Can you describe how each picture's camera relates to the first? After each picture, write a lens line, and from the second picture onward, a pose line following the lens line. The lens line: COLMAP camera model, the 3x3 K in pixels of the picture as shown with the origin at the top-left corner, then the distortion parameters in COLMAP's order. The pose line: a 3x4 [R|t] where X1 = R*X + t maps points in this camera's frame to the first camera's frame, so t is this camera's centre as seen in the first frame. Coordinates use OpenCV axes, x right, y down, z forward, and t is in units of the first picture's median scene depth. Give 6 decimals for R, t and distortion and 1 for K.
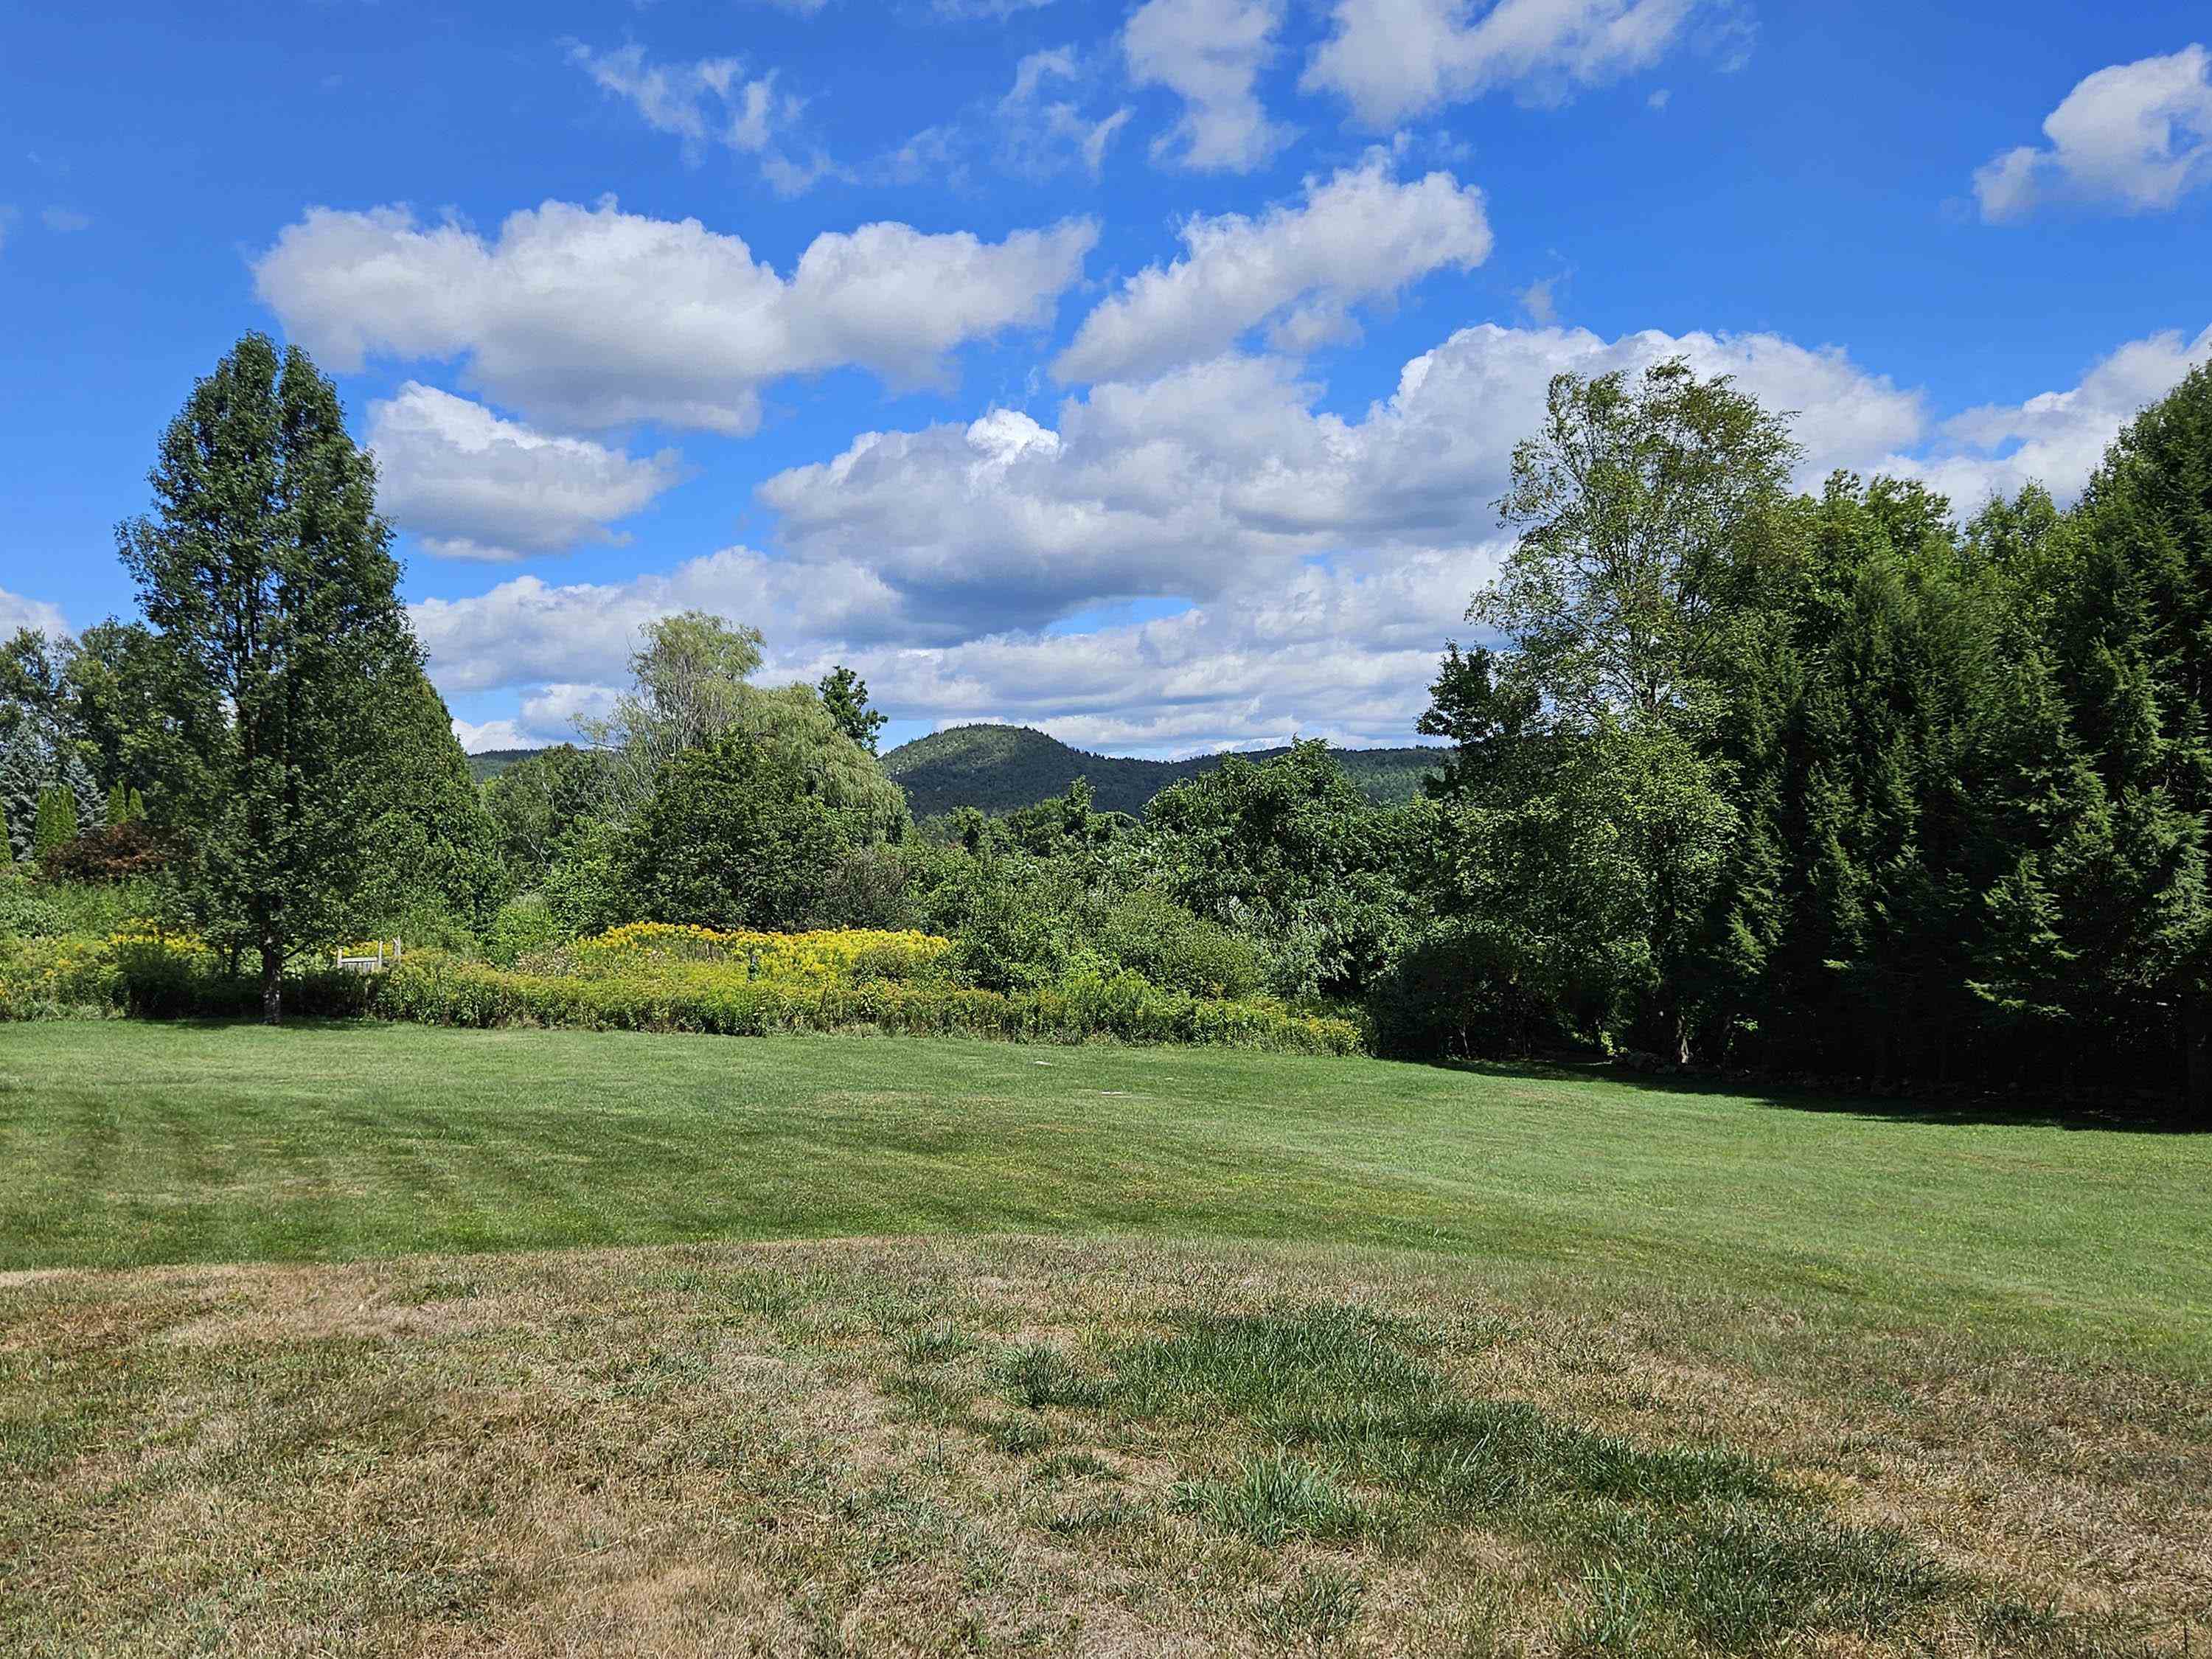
lens RADIAL K [[1825.7, 0, 1106.0], [0, 1825.7, 829.5], [0, 0, 1]] dist [0.064427, 0.000337]
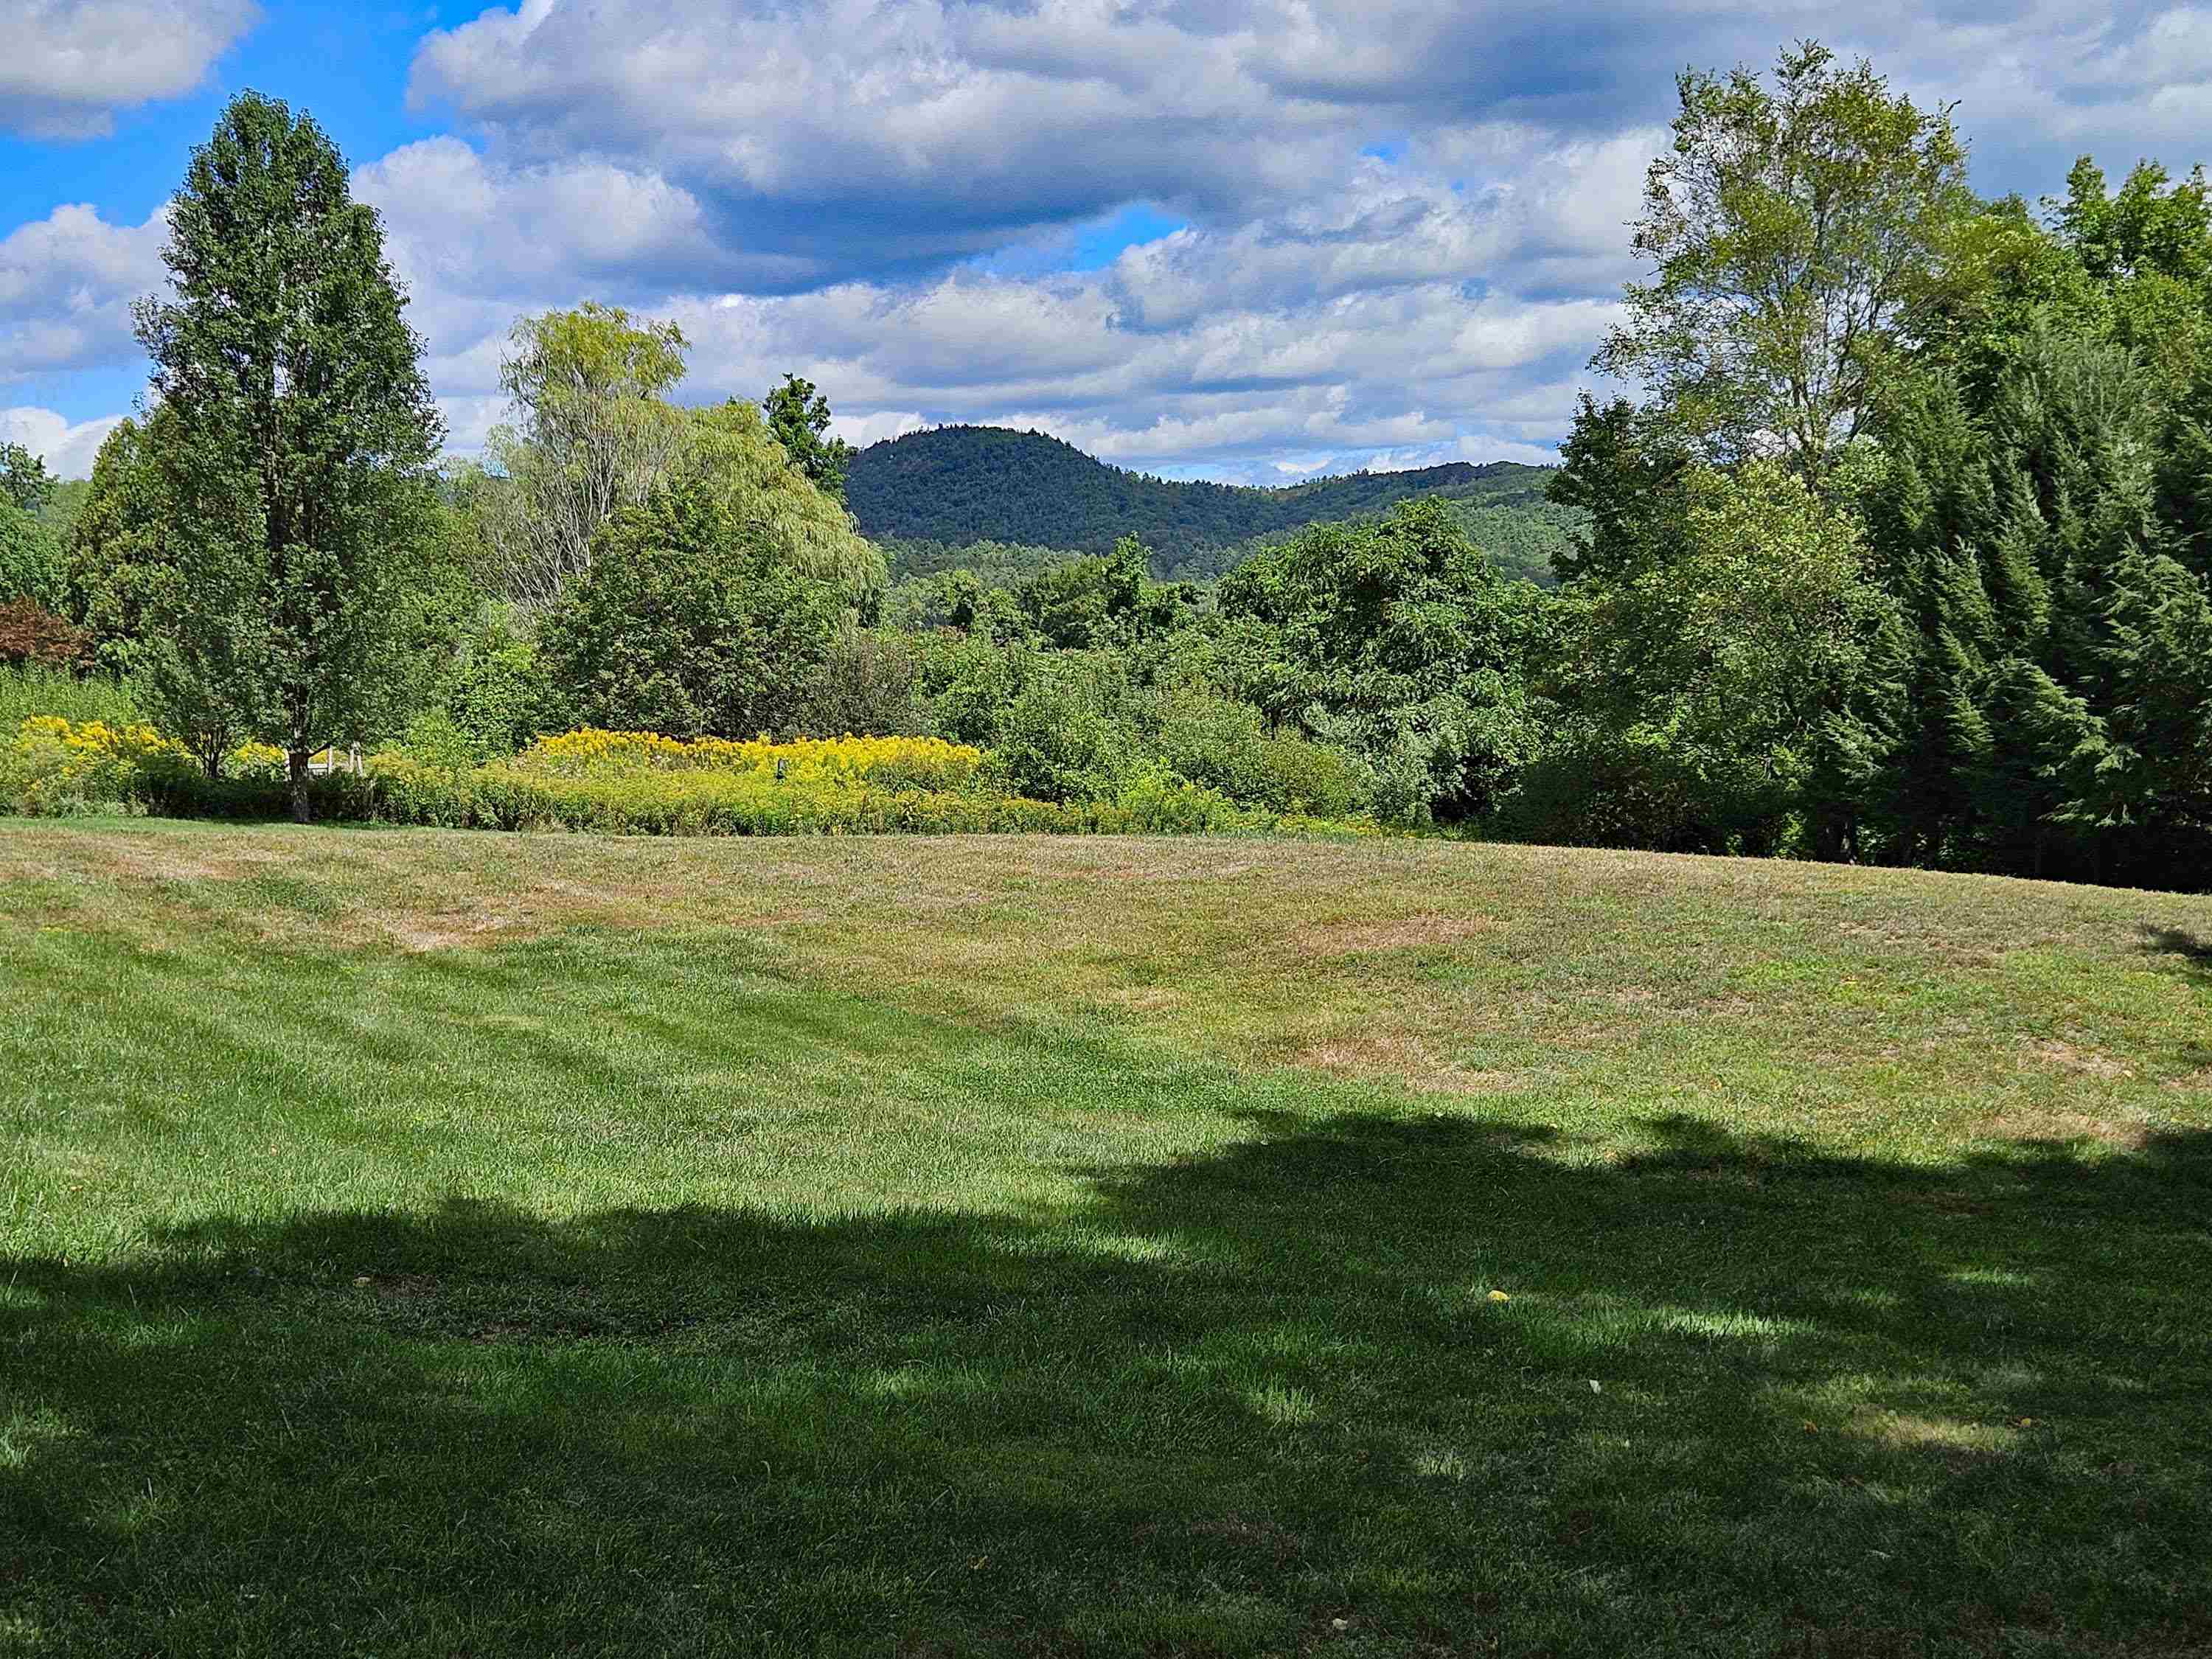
lens RADIAL K [[1825.7, 0, 1106.0], [0, 1825.7, 829.5], [0, 0, 1]] dist [0.064427, 0.000337]
pose [[0.999388, 0.005627, -0.034522, 0.000963], [-0.001774, 0.993857, 0.110656, 0.004929], [0.034933, -0.110527, 0.993259, 0.214073]]
